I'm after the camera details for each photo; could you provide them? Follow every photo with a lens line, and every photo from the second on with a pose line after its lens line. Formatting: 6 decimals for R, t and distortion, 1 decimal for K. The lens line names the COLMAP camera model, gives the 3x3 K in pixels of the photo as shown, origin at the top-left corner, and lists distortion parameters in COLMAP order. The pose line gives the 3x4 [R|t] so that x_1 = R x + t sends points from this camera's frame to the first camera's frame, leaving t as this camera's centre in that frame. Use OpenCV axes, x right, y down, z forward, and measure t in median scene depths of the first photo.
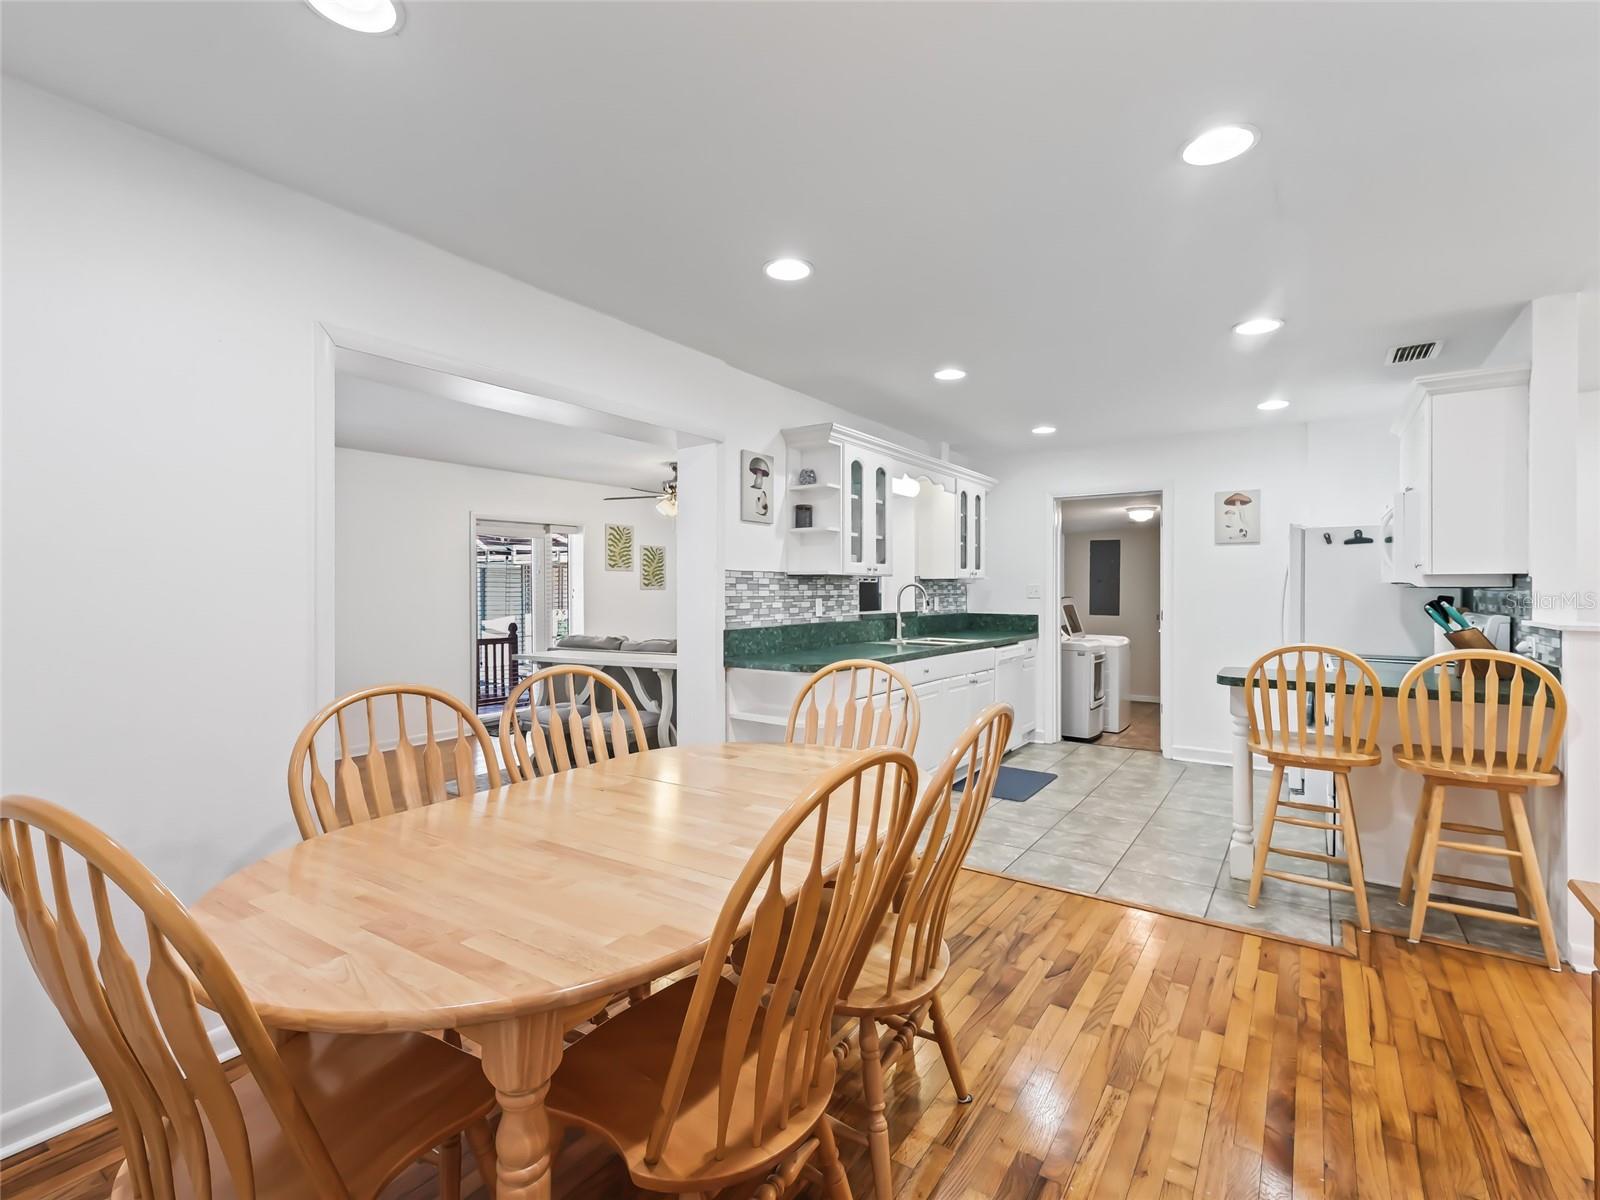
lens RADIAL K [[727.8, 0, 823.6], [0, 727.8, 597.8], [0, 0, 1]] dist [0.011474, -0.000620]
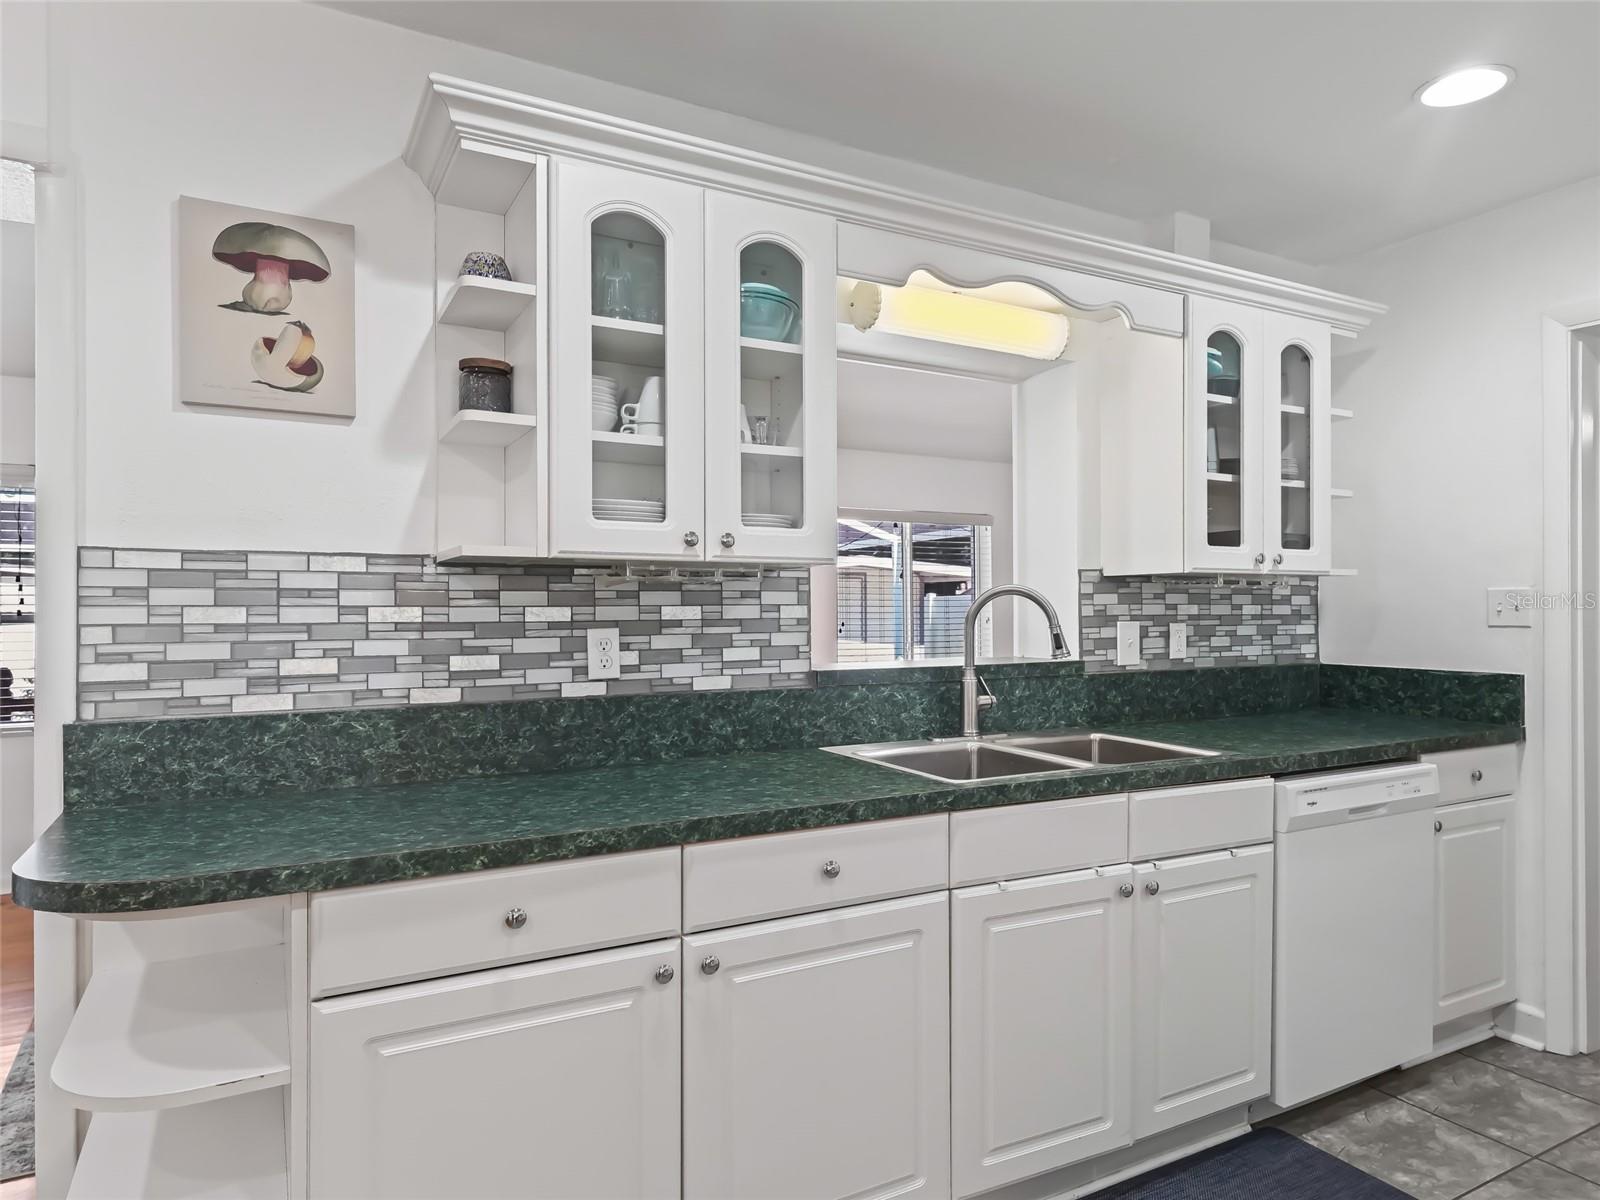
lens RADIAL K [[990.7, 0, 896.2], [0, 990.7, 612.8], [0, 0, 1]] dist [0.037885, -0.019423]
pose [[0.894654, 0.001196, -0.446758, 0.345862], [-0.003154, 0.999988, -0.003640, -0.005802], [0.446749, 0.004665, 0.894647, 0.624252]]
